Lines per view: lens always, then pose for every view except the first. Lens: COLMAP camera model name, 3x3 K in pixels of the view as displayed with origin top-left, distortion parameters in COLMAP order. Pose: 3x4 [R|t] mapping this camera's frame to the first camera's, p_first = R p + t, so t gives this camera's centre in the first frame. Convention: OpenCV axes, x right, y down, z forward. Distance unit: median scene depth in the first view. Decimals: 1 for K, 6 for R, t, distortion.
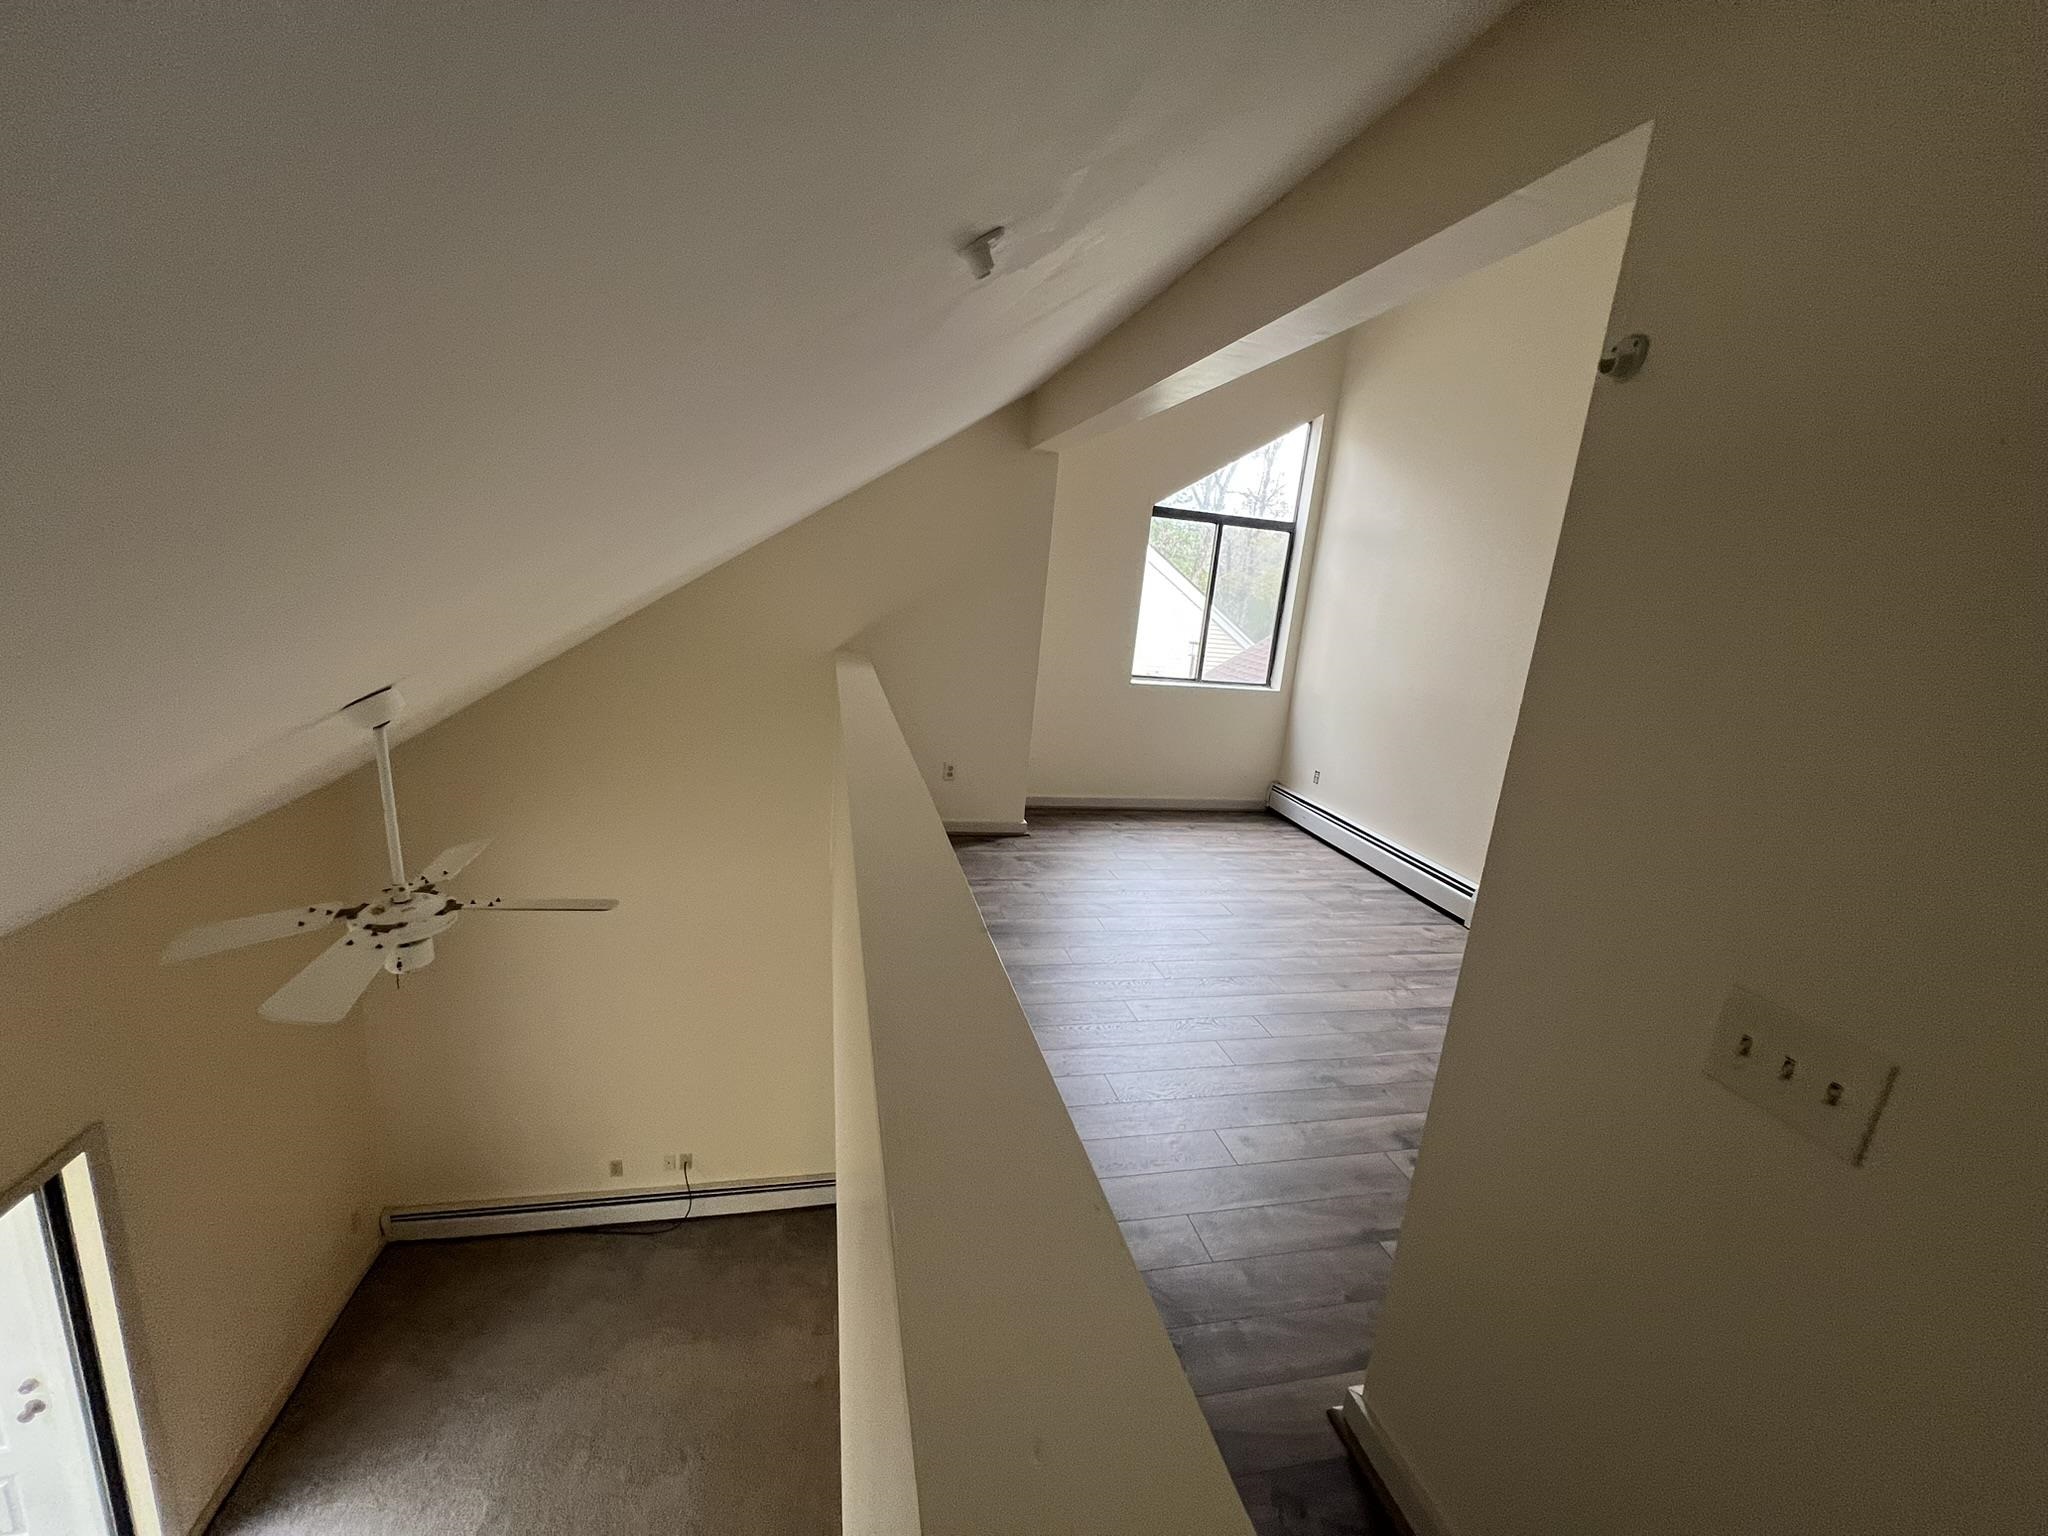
lens RADIAL K [[819.2, 0, 1024.0], [0, 819.2, 768.0], [0, 0, 1]] dist [0.000059, 0.000064]
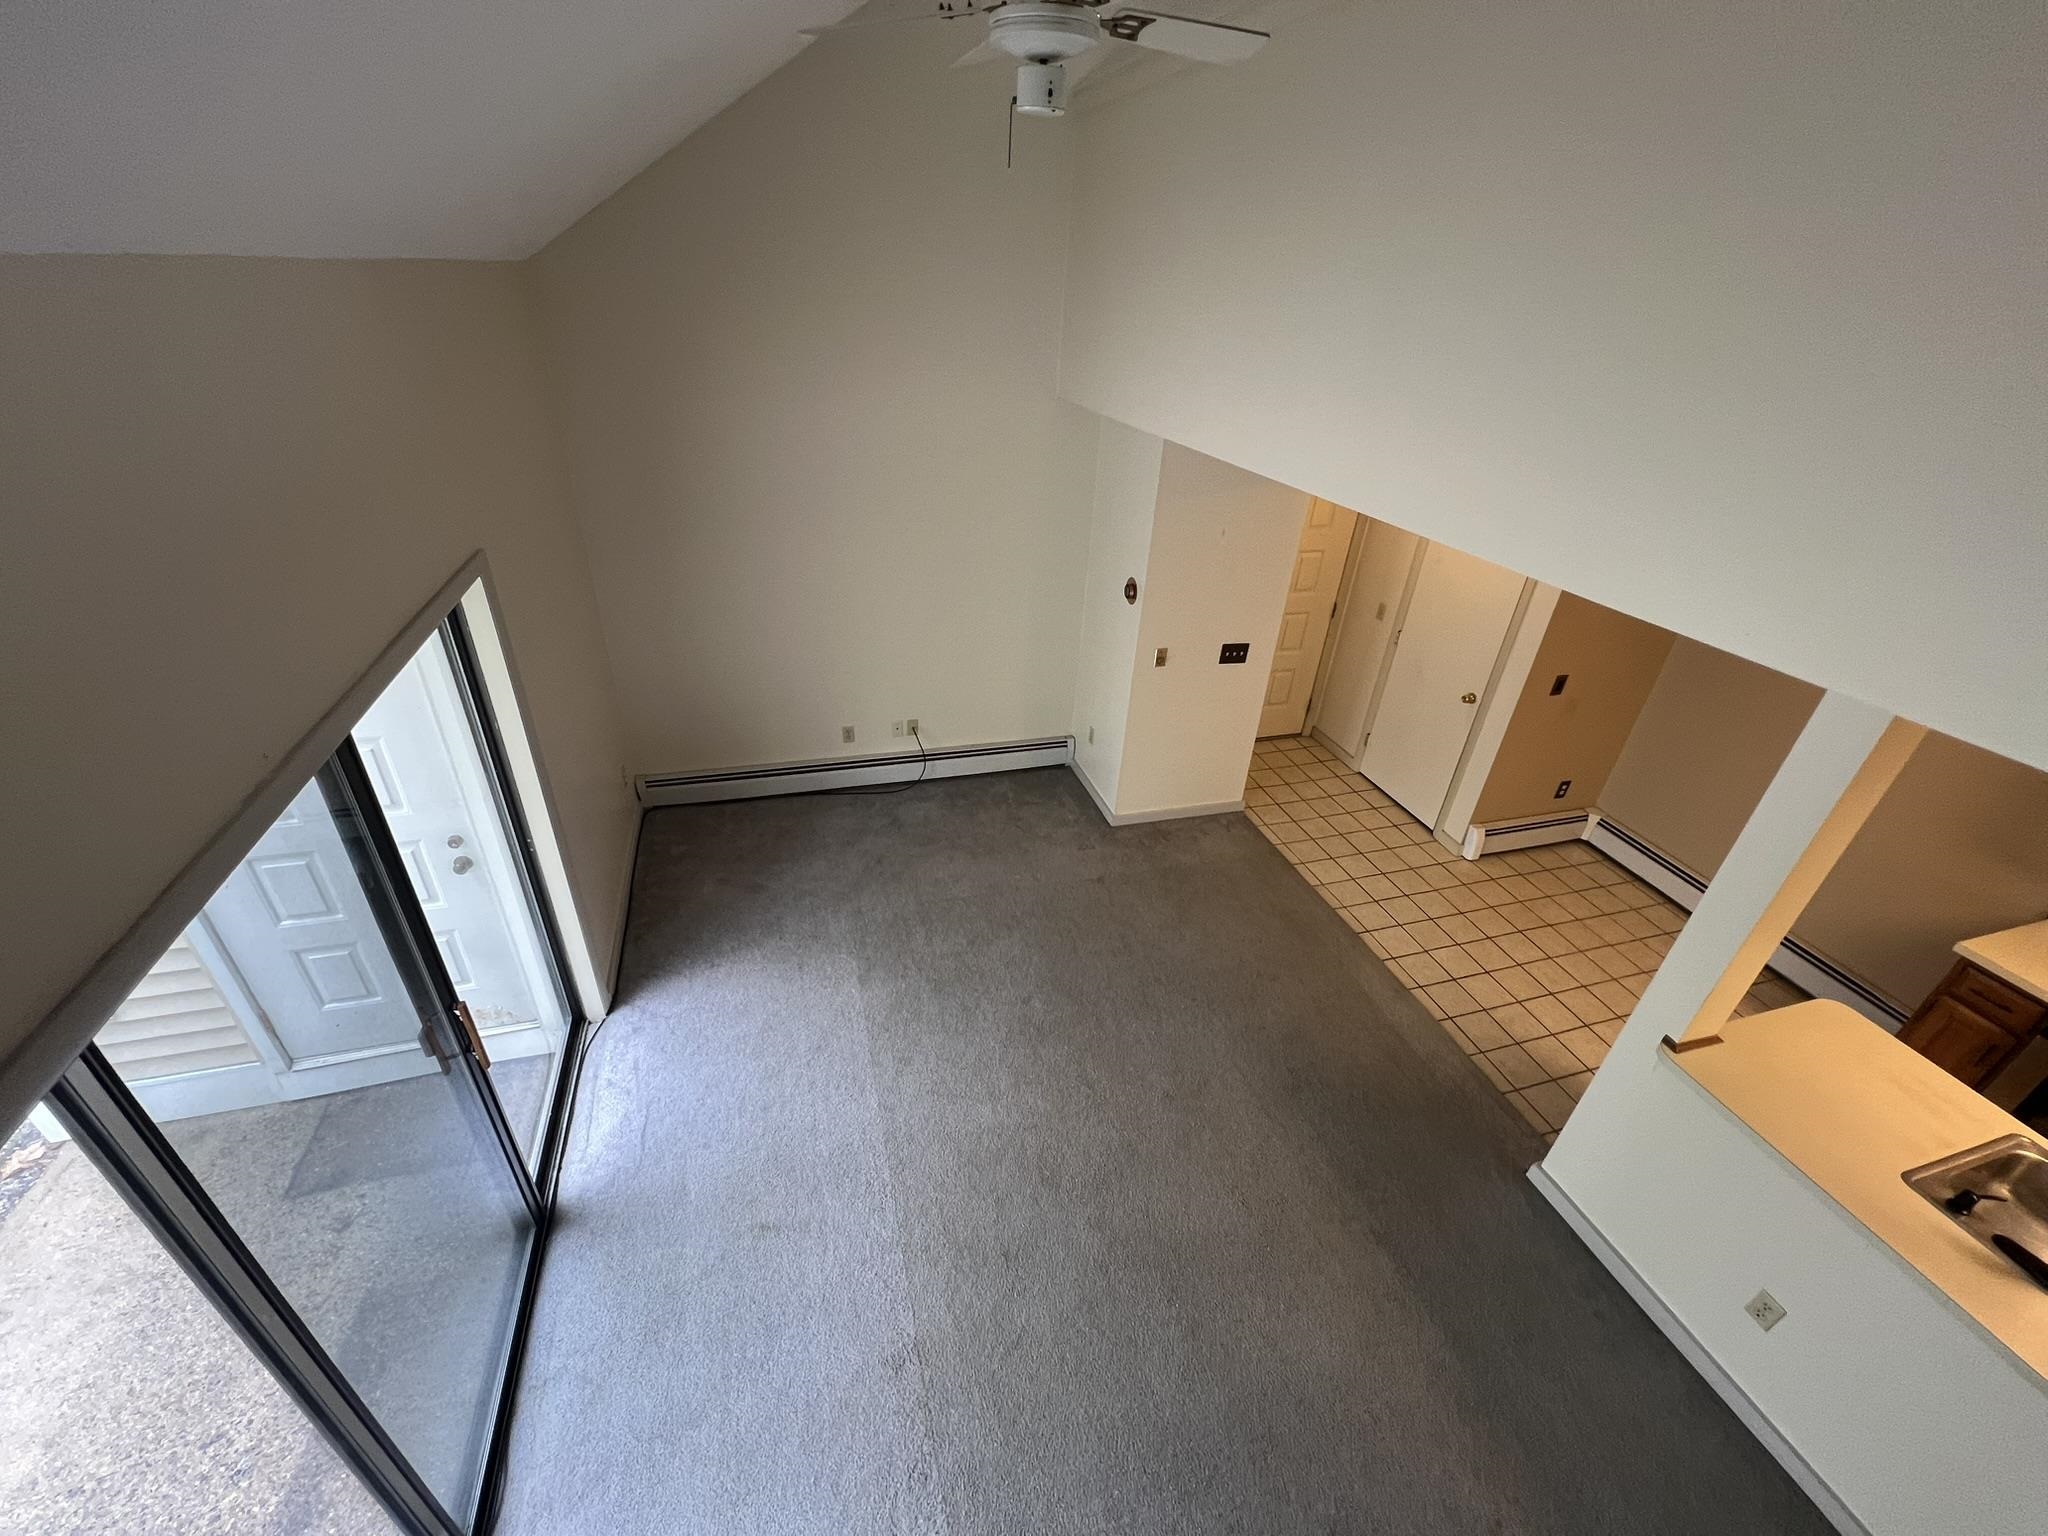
lens RADIAL K [[821.2, 0, 1024.0], [0, 821.2, 768.0], [0, 0, 1]] dist [-0.016082, -0.000061]
pose [[0.996997, -0.066839, 0.039105, -0.344907], [0.052537, 0.954811, 0.292533, 0.259119], [-0.056891, -0.289600, 0.955456, 0.011428]]
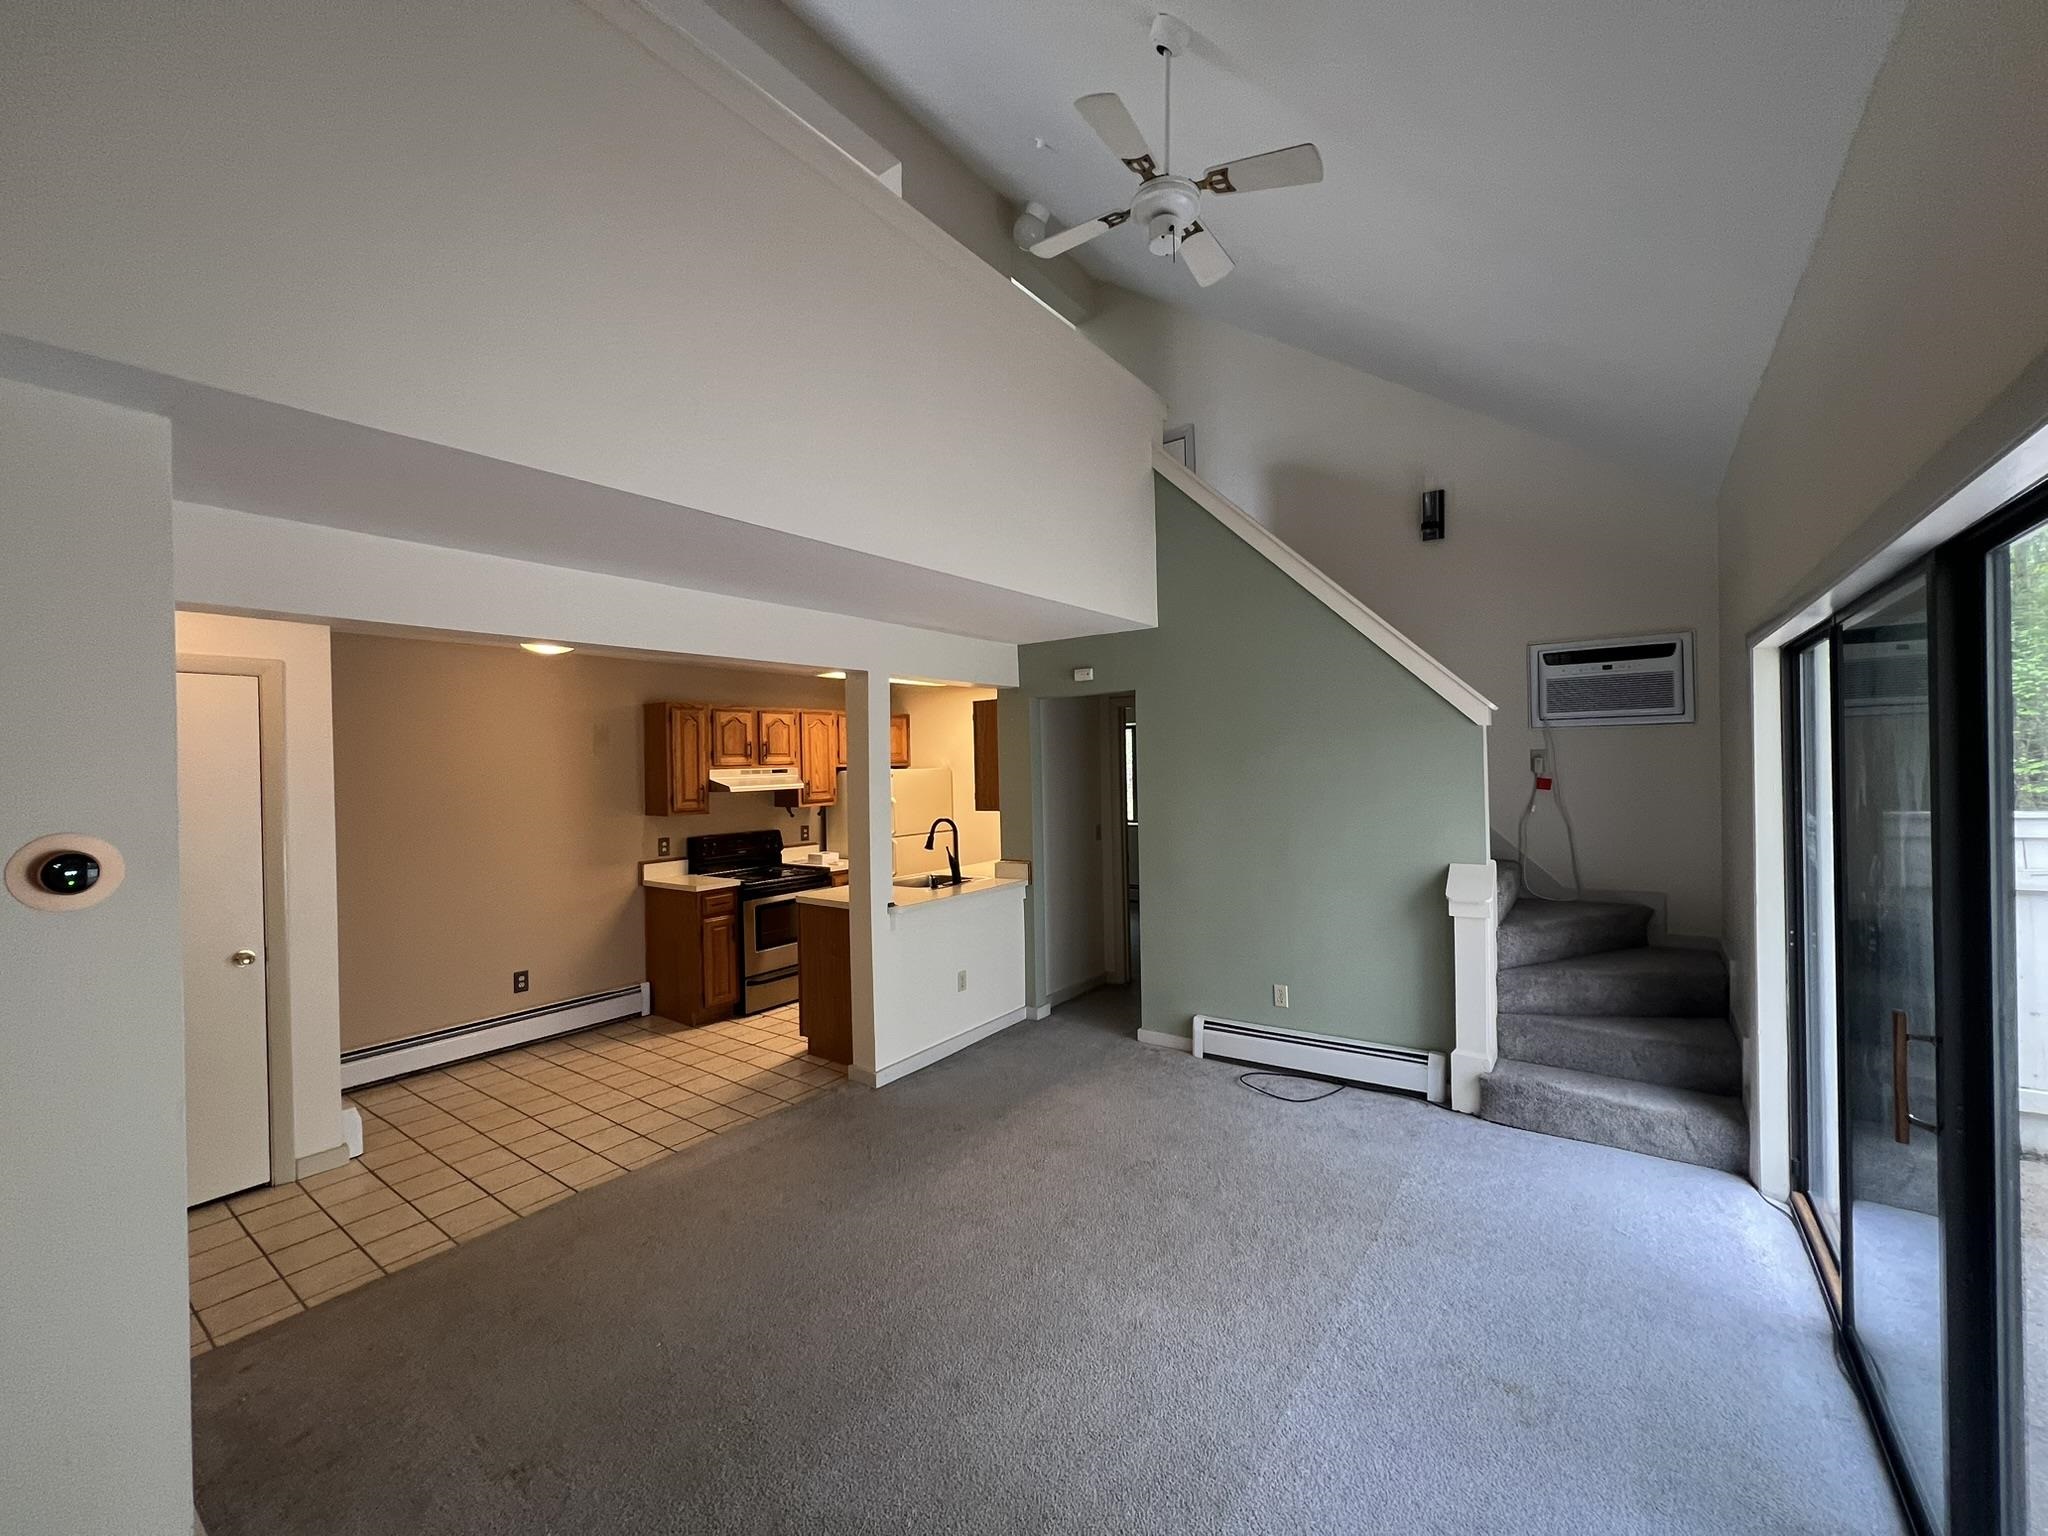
lens RADIAL K [[821.2, 0, 1024.0], [0, 821.2, 768.0], [0, 0, 1]] dist [-0.016082, -0.000061]
pose [[-0.654880, -0.087203, 0.750685, -0.659238], [0.138674, 0.962588, 0.232795, 0.282415], [-0.742901, 0.256553, -0.618287, 0.859612]]
